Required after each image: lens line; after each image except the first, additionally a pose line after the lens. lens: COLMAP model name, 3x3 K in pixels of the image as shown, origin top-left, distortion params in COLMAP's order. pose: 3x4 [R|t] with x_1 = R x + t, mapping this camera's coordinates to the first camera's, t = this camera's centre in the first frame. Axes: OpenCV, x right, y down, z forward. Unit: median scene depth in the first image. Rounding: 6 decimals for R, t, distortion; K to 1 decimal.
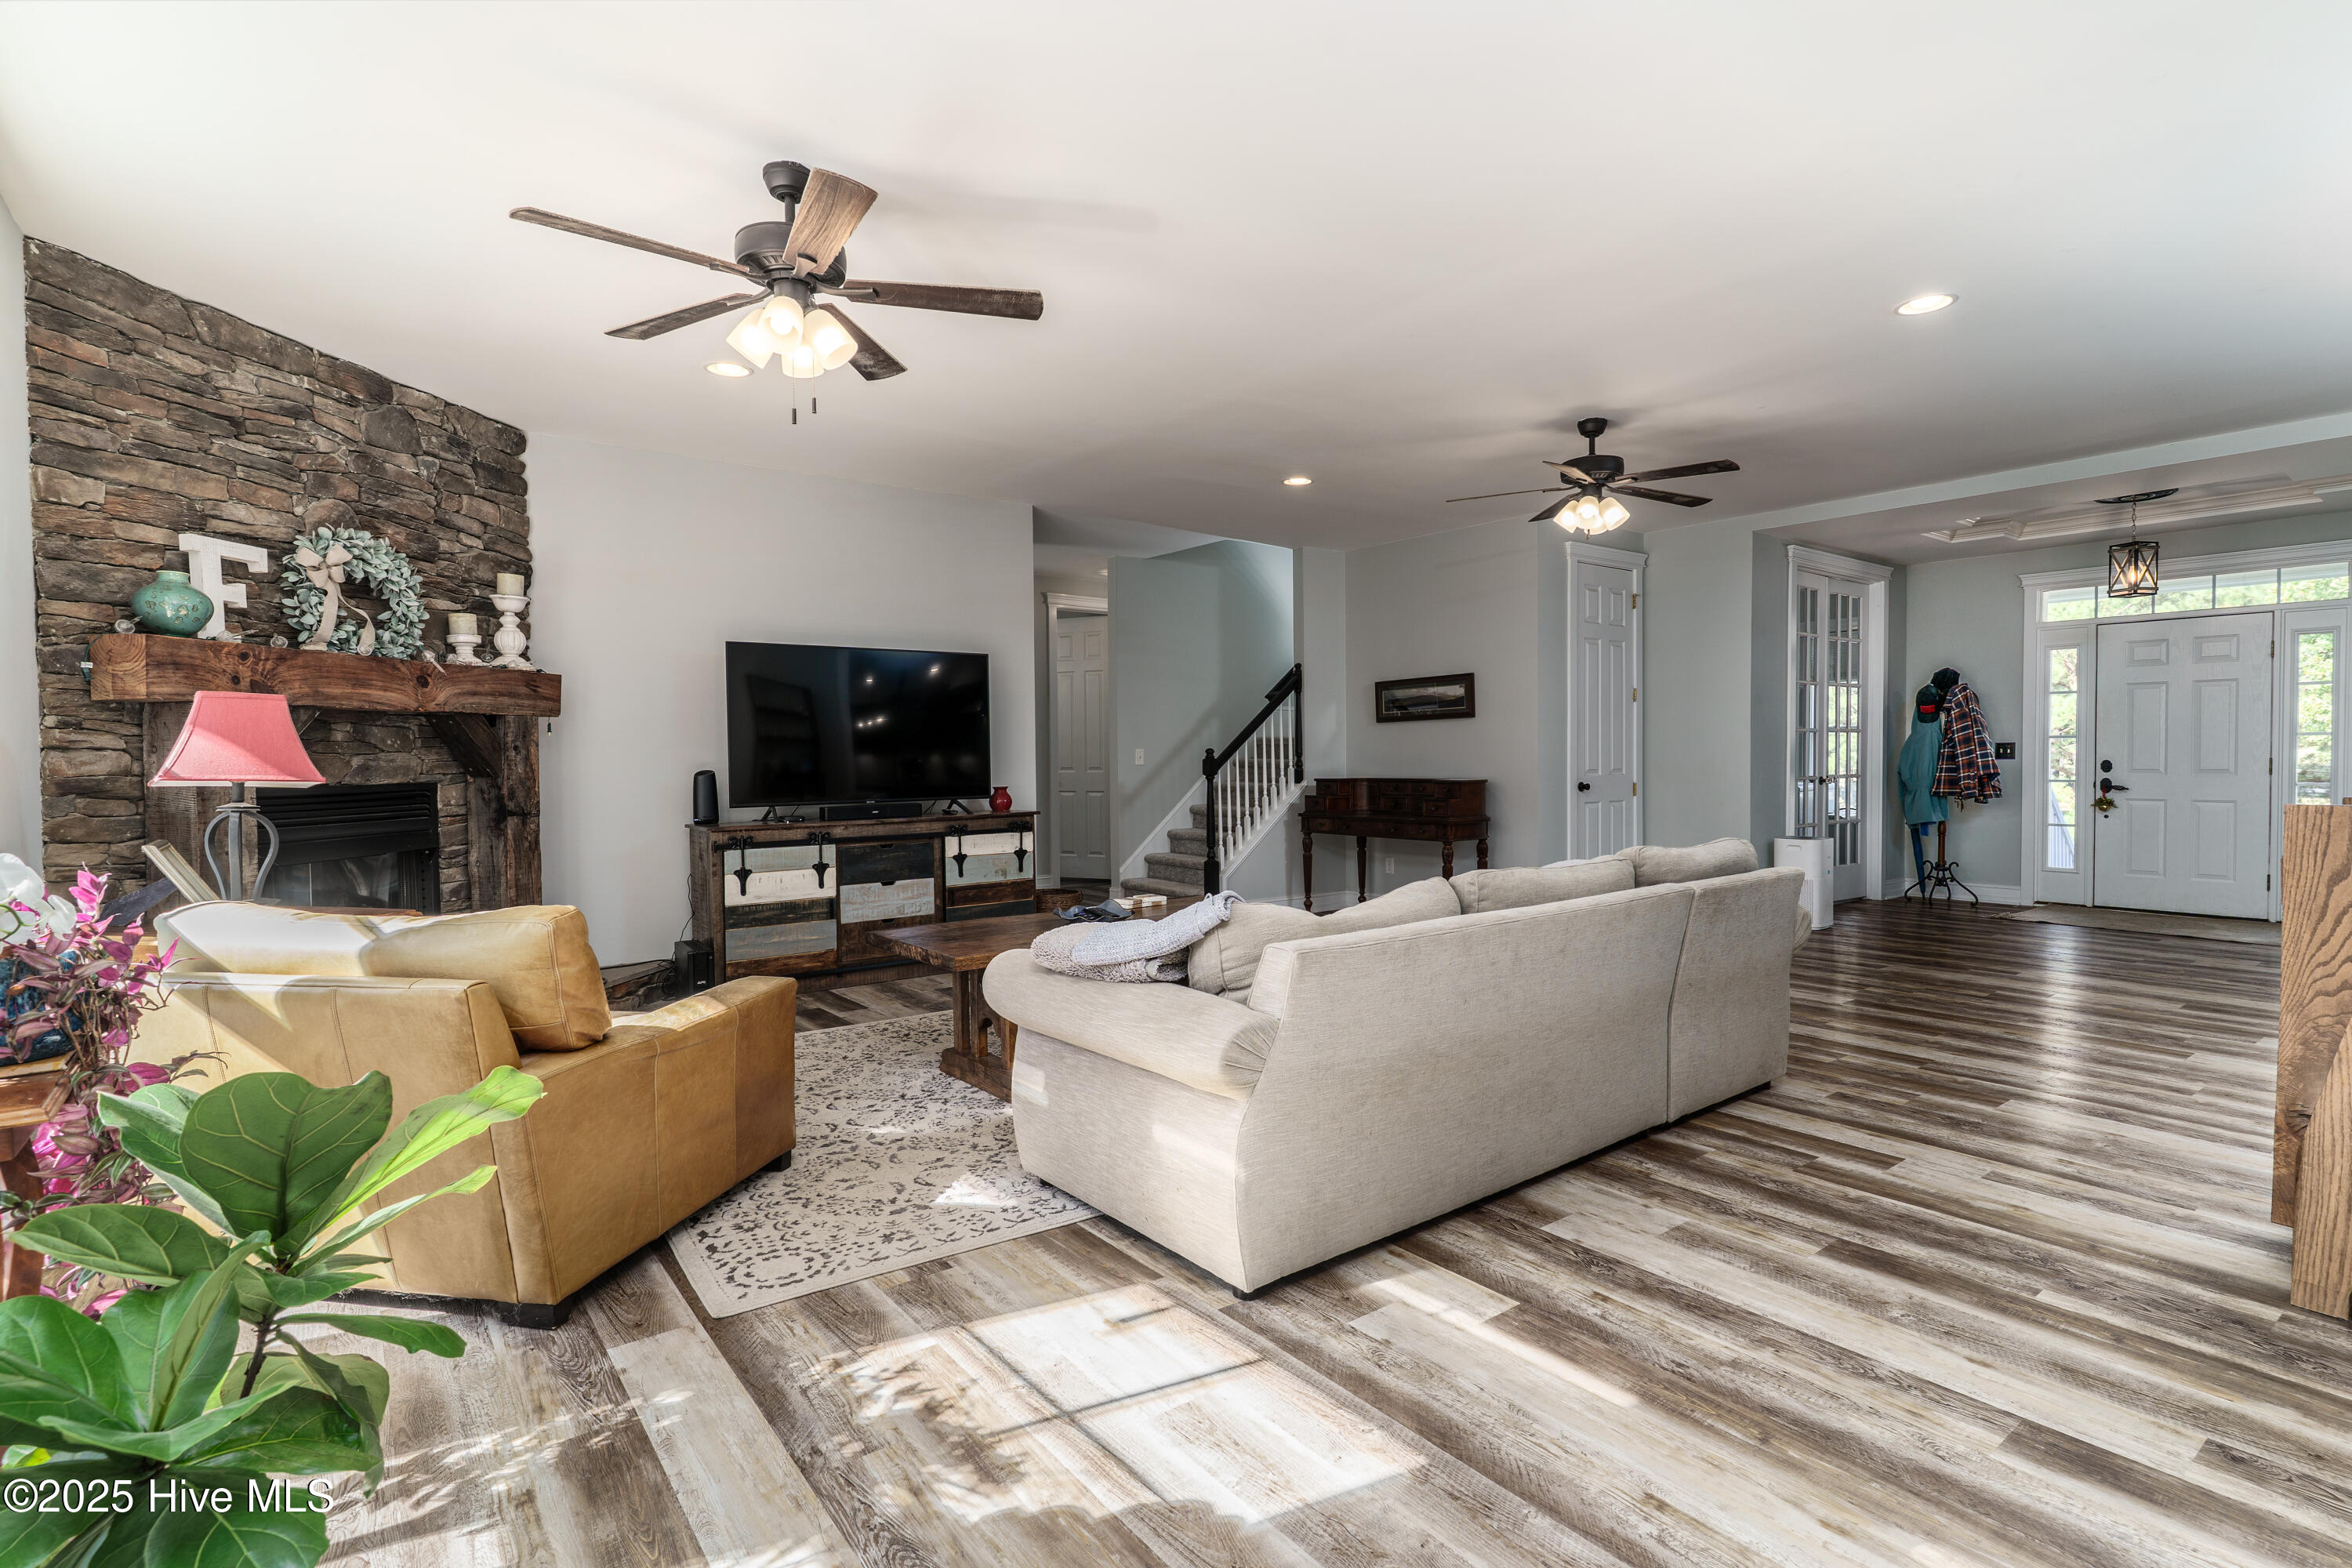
lens RADIAL K [[1126.5, 0, 1173.0], [0, 1126.5, 767.7], [0, 0, 1]] dist [0.004719, -0.000392]
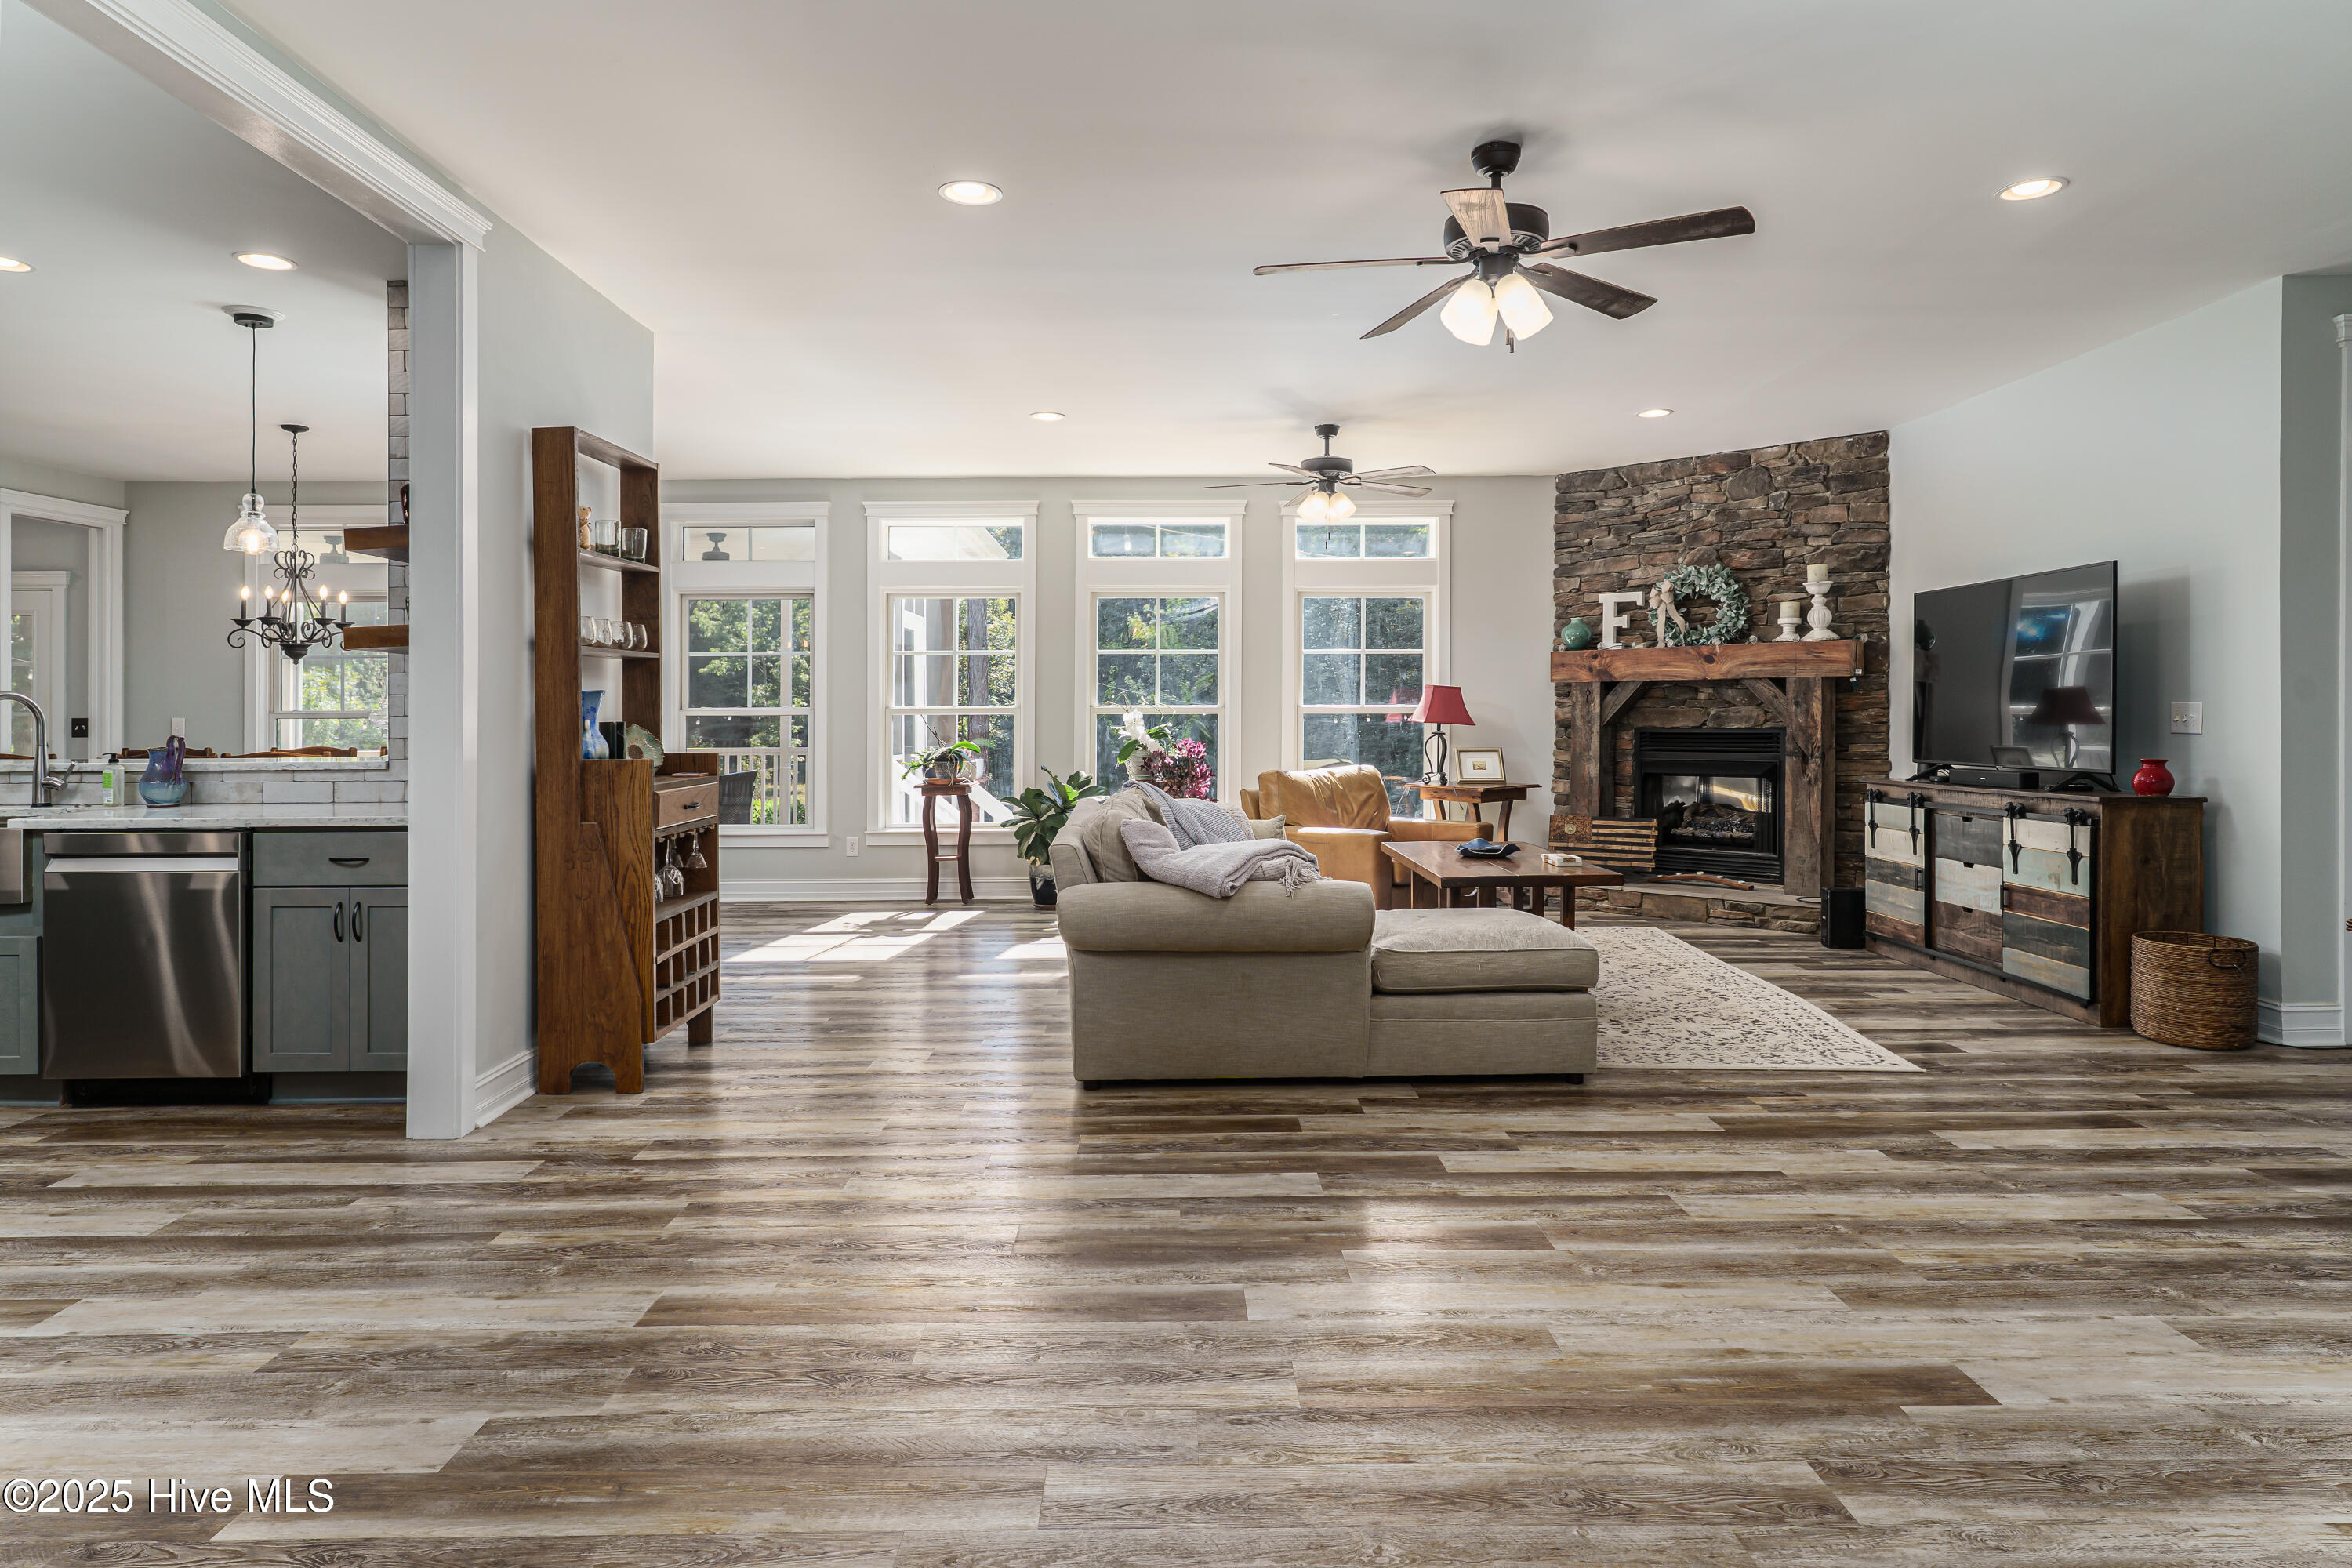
lens RADIAL K [[1392.6, 0, 1174.8], [0, 1392.6, 732.0], [0, 0, 1]] dist [-0.005441, -0.000830]
pose [[-0.597028, 0.023691, -0.801871, 1.111515], [0.000549, 0.999576, 0.029124, -0.030895], [0.802220, 0.016948, -0.596787, 1.382705]]
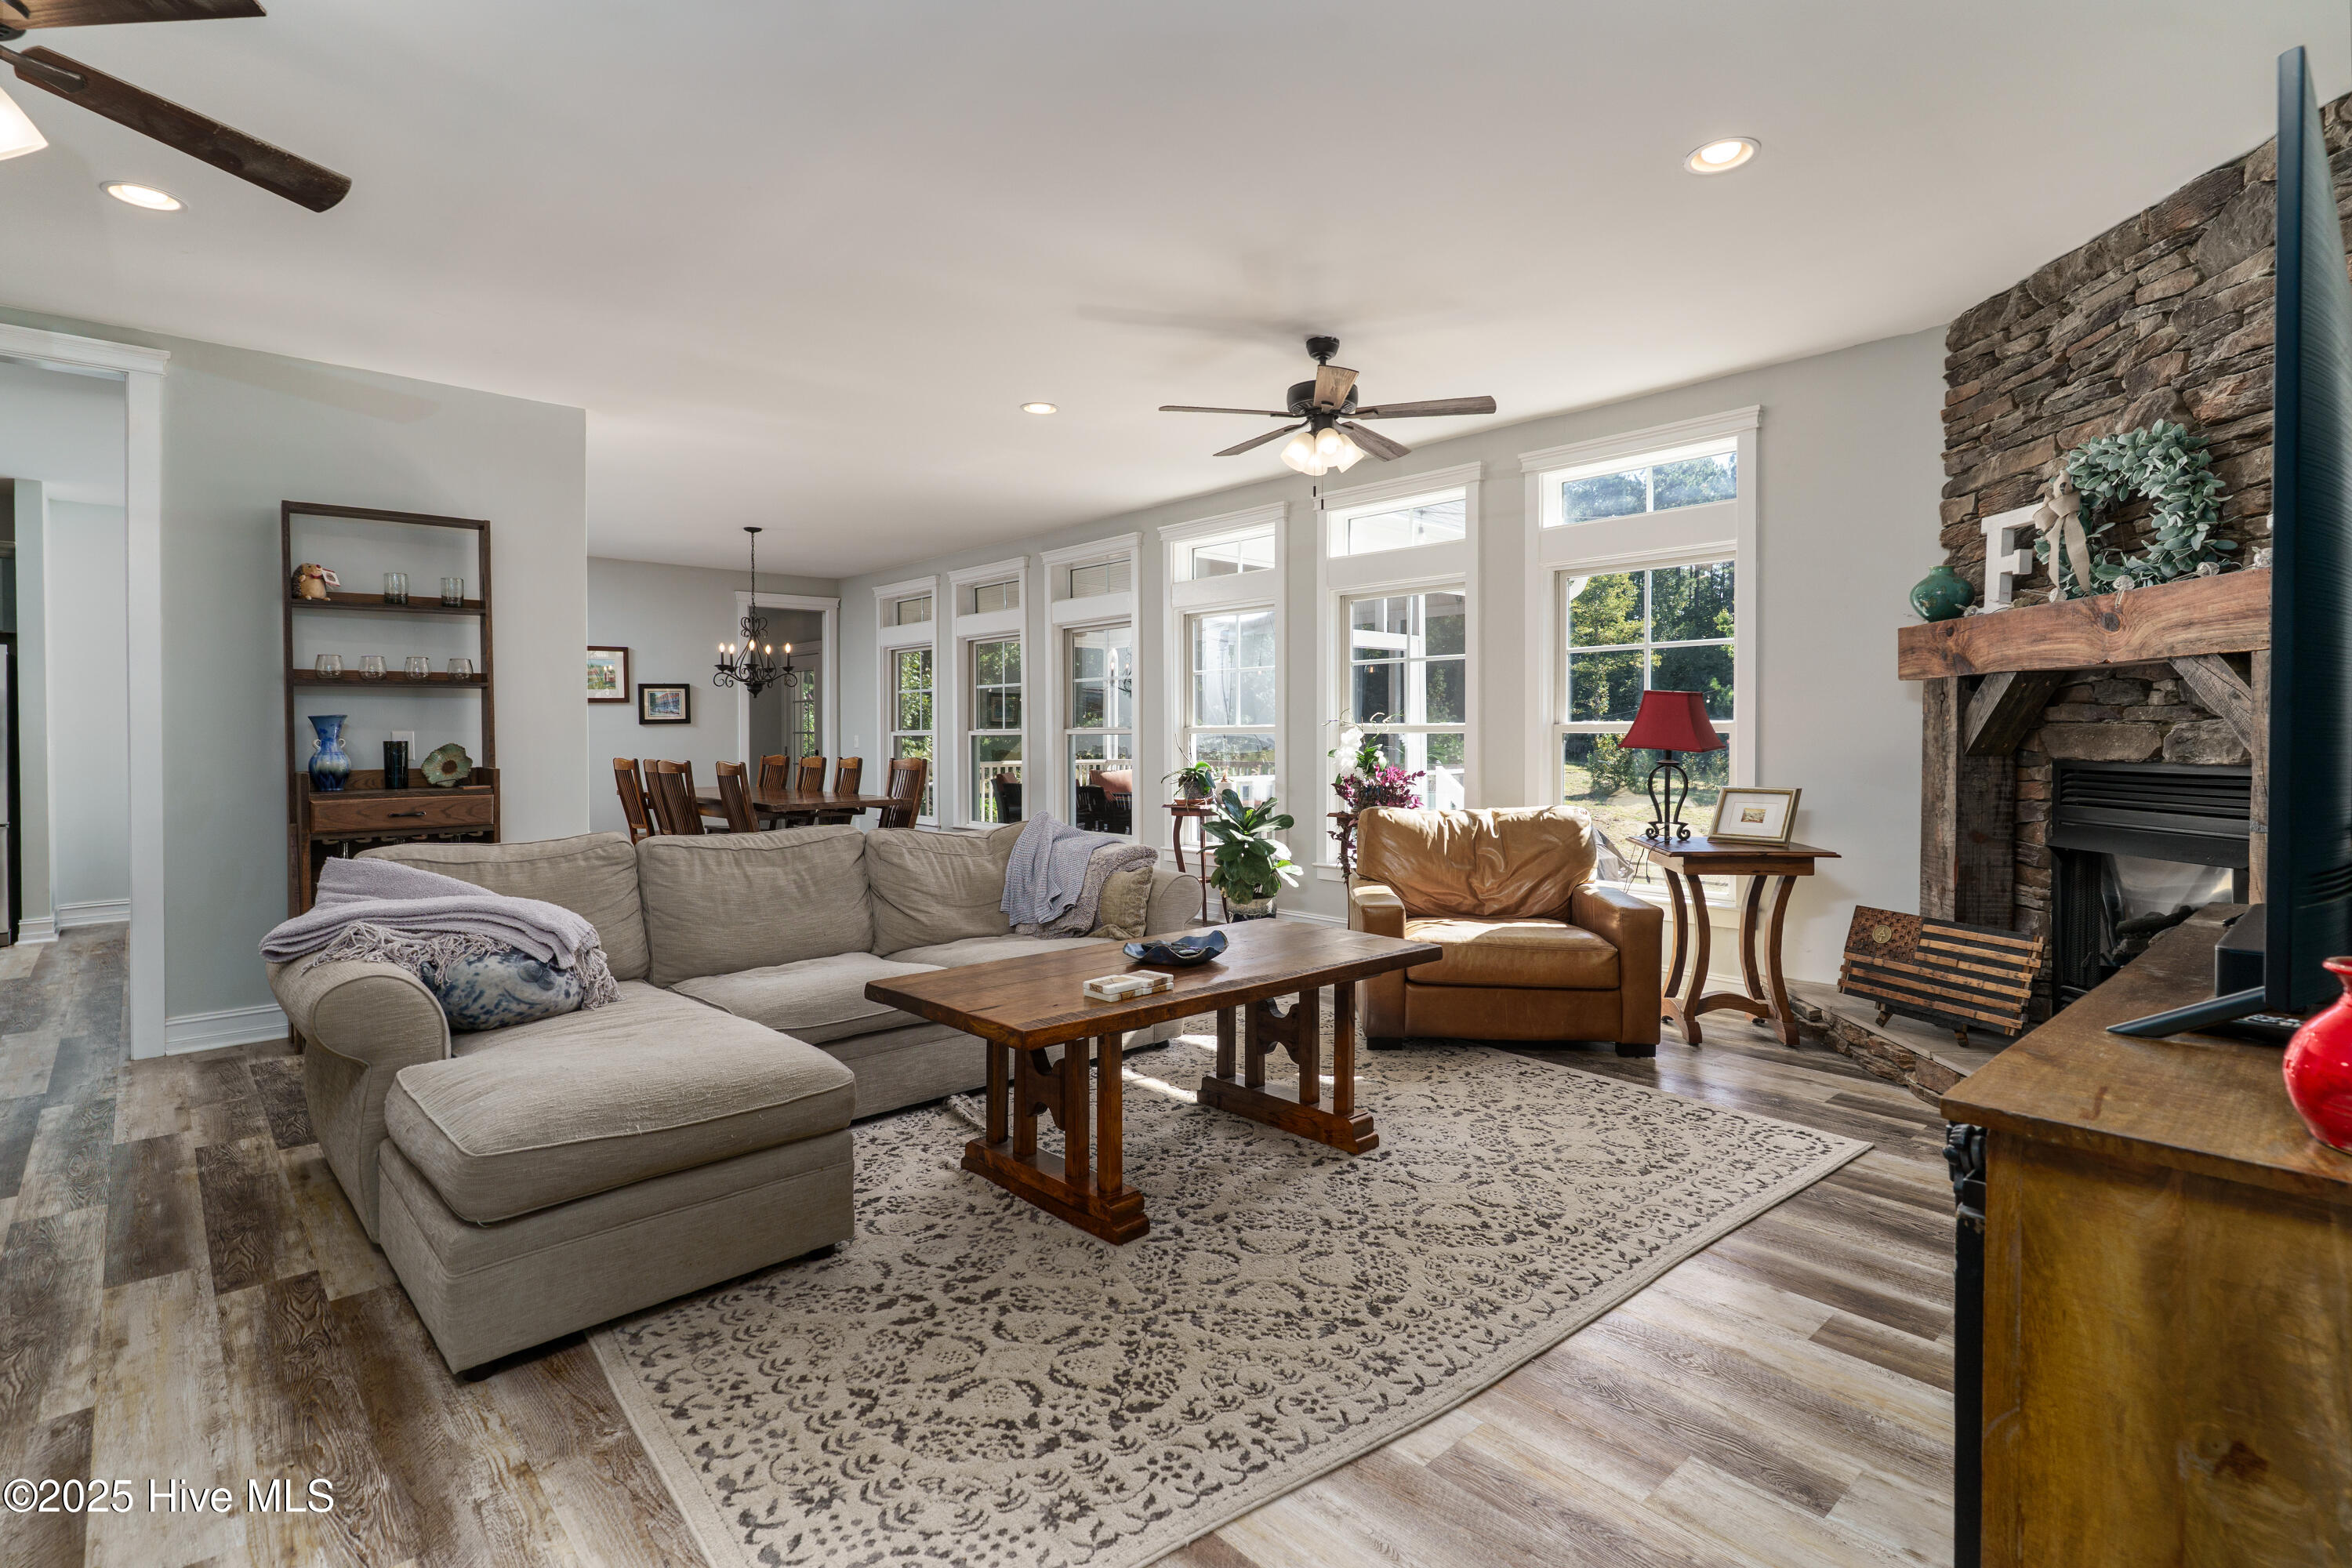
lens RADIAL K [[1139.7, 0, 1177.5], [0, 1139.7, 741.8], [0, 0, 1]] dist [0.000311, -0.000275]
pose [[-0.995432, 0.013421, -0.094524, -0.002338], [0.011752, 0.999765, 0.018193, -0.017818], [0.094746, 0.016999, -0.995356, 1.506057]]
